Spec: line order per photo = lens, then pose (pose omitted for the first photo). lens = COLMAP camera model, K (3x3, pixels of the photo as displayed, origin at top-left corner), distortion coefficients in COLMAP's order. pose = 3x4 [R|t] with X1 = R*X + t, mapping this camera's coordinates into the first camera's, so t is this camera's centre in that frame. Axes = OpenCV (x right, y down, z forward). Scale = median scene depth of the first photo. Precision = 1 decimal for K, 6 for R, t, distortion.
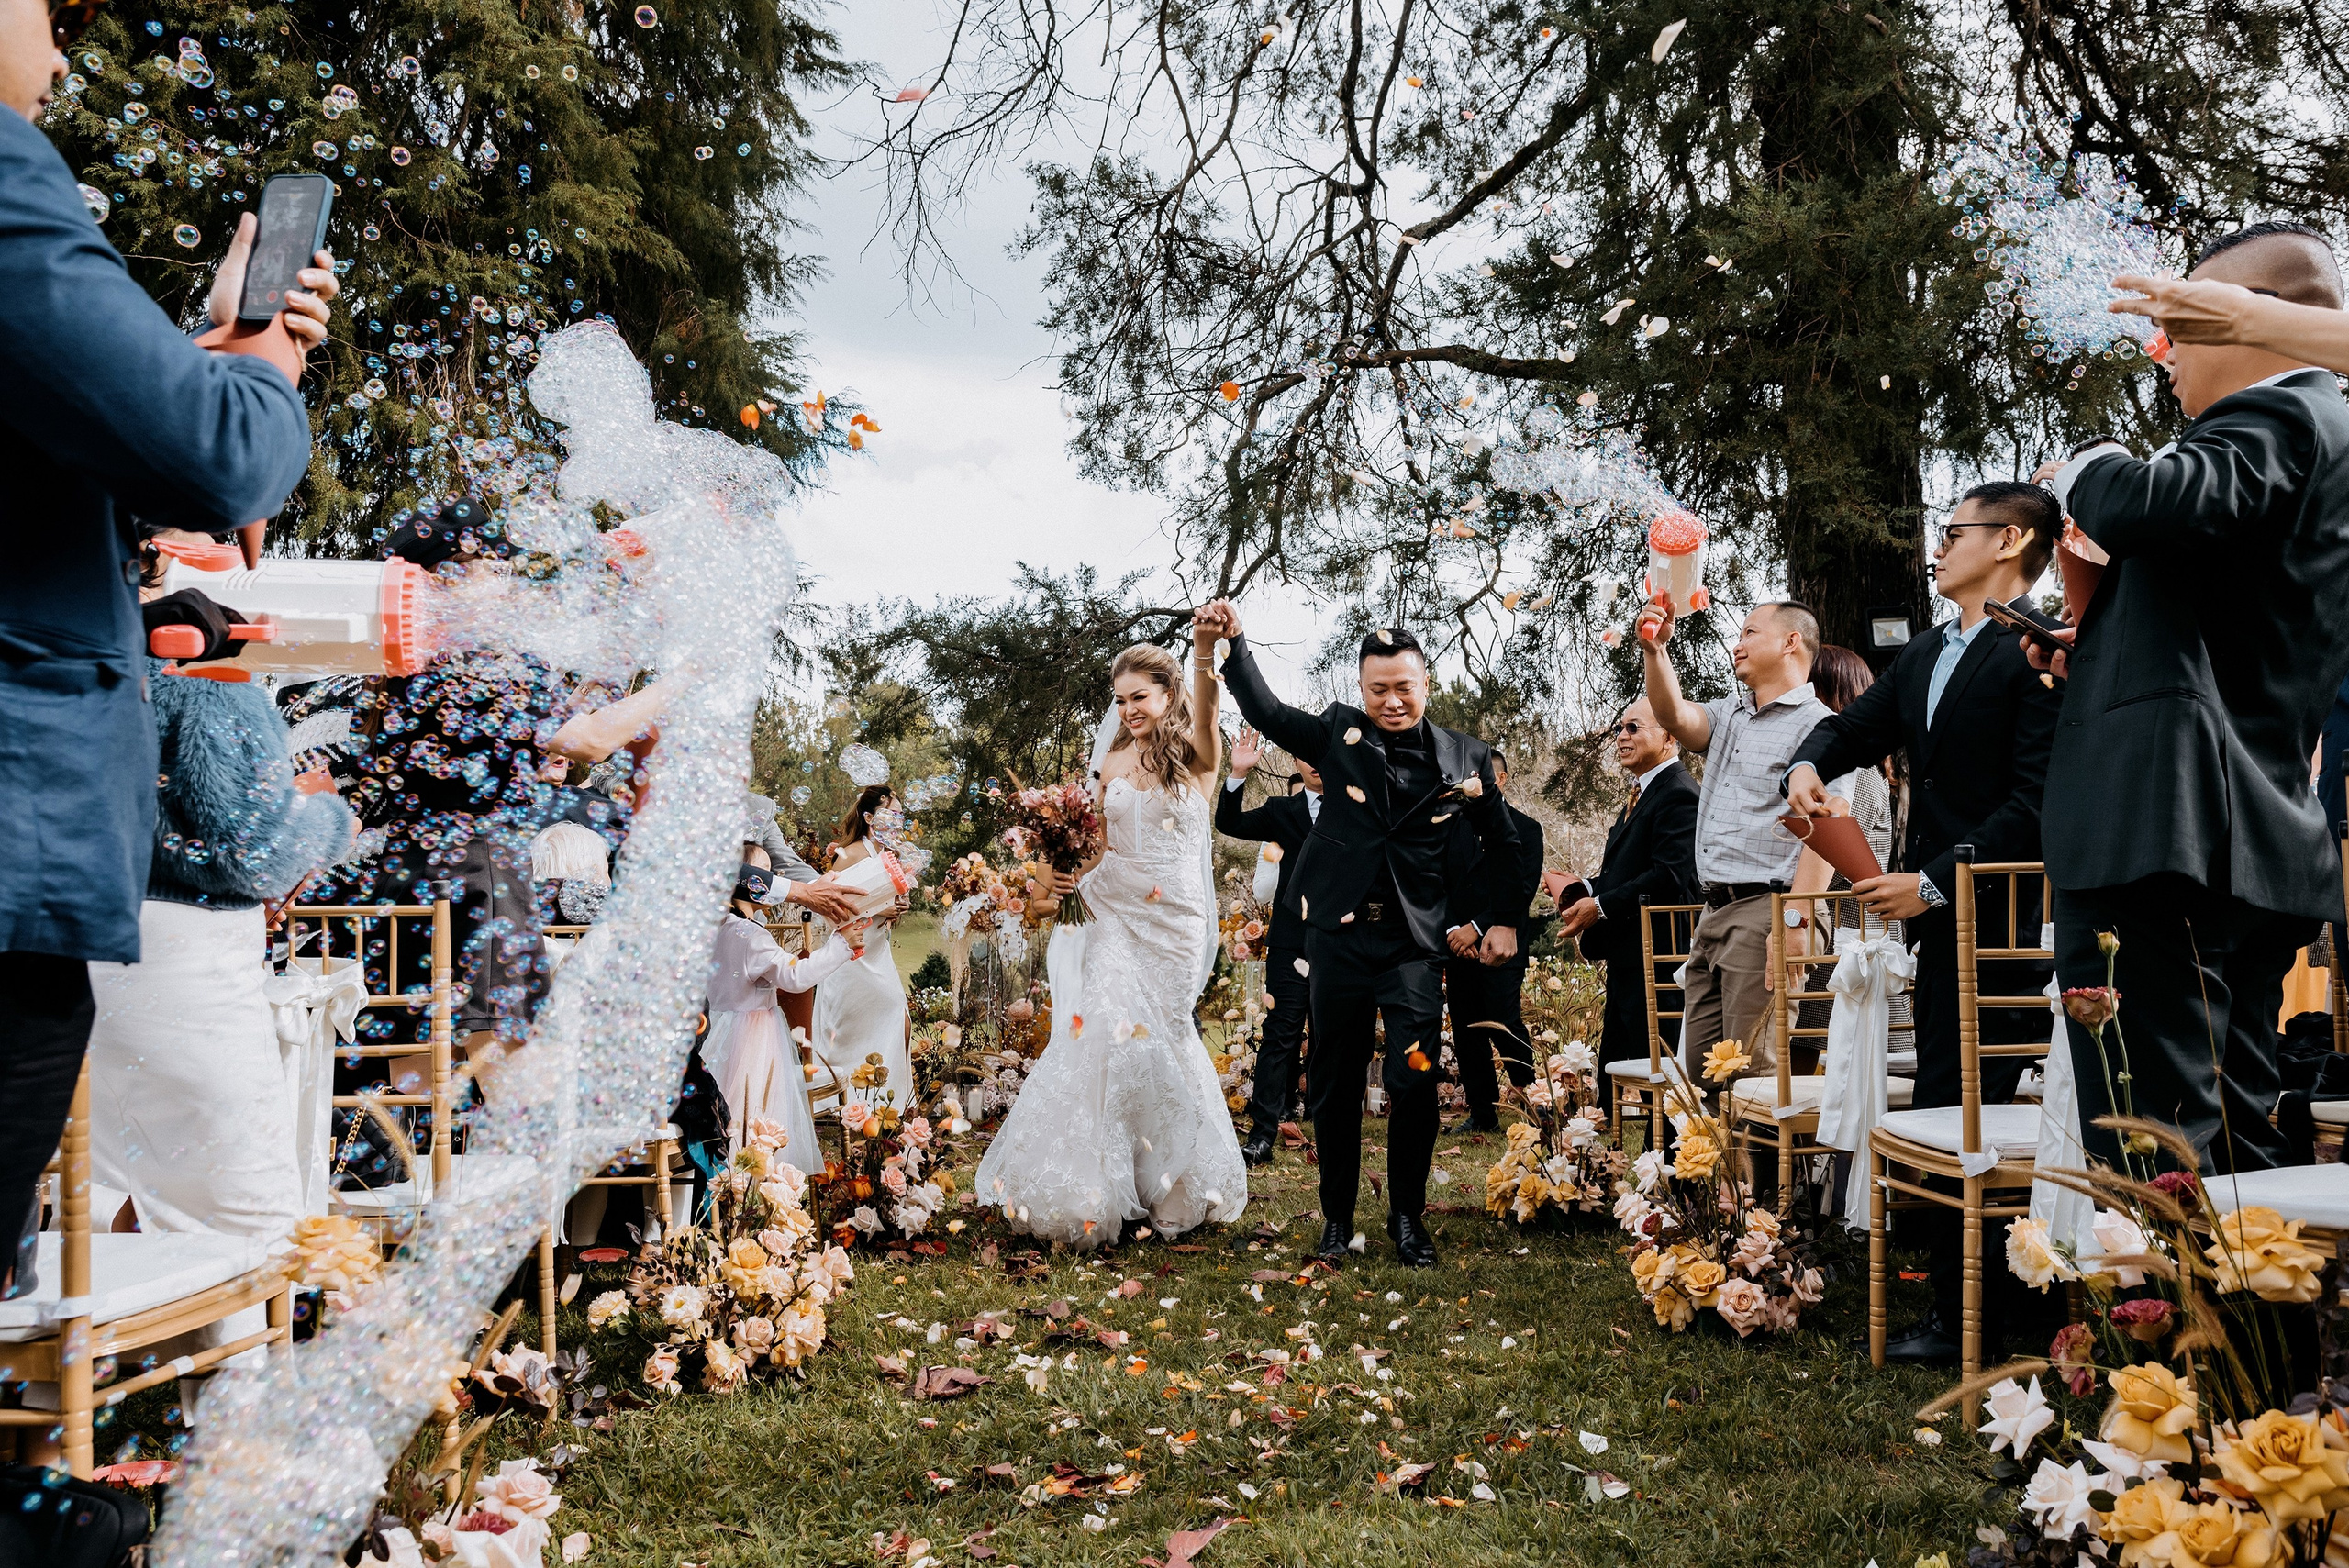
lens RADIAL K [[1731.4, 0, 1160.6], [0, 1731.4, 825.2], [0, 0, 1]] dist [-0.055789, 0.026424]
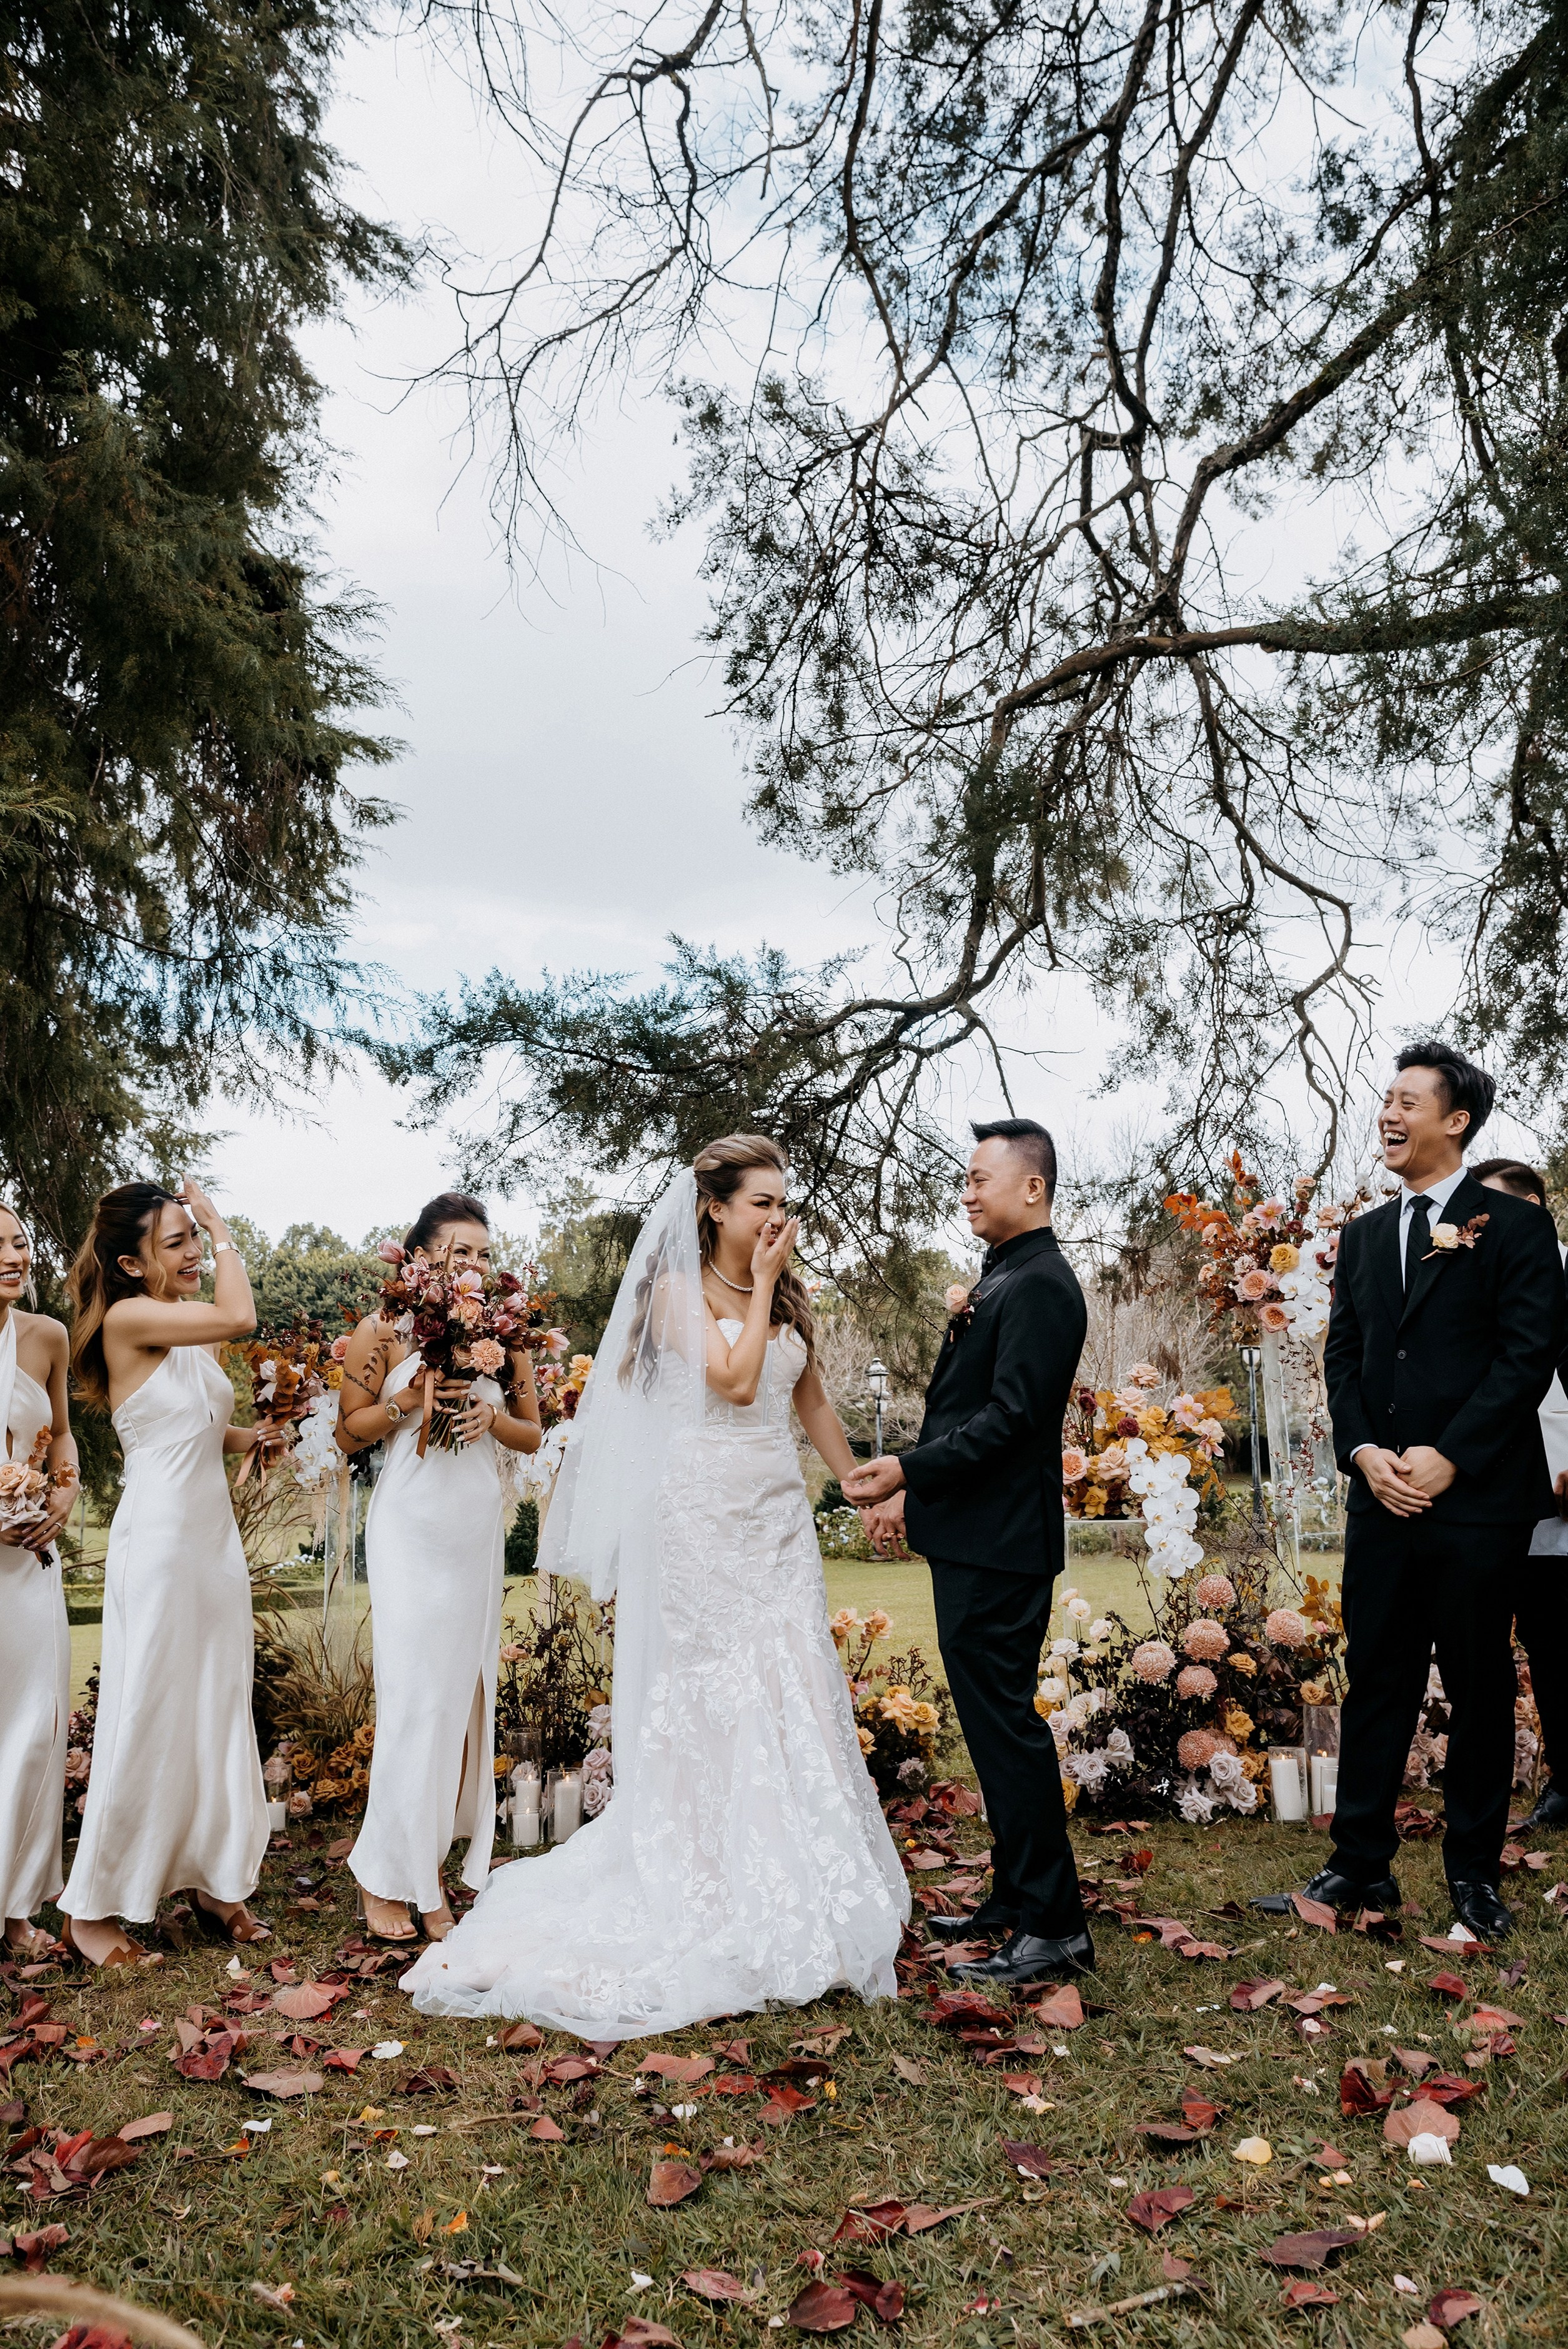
lens RADIAL K [[1731.5, 0, 778.5], [0, 1731.5, 1186.9], [0, 0, 1]] dist [-0.055789, 0.026424]
pose [[0.997386, -0.039981, -0.060189, -0.001464], [0.033819, 0.994399, -0.100138, 0.017533], [0.063856, 0.097841, 0.993151, 0.301007]]
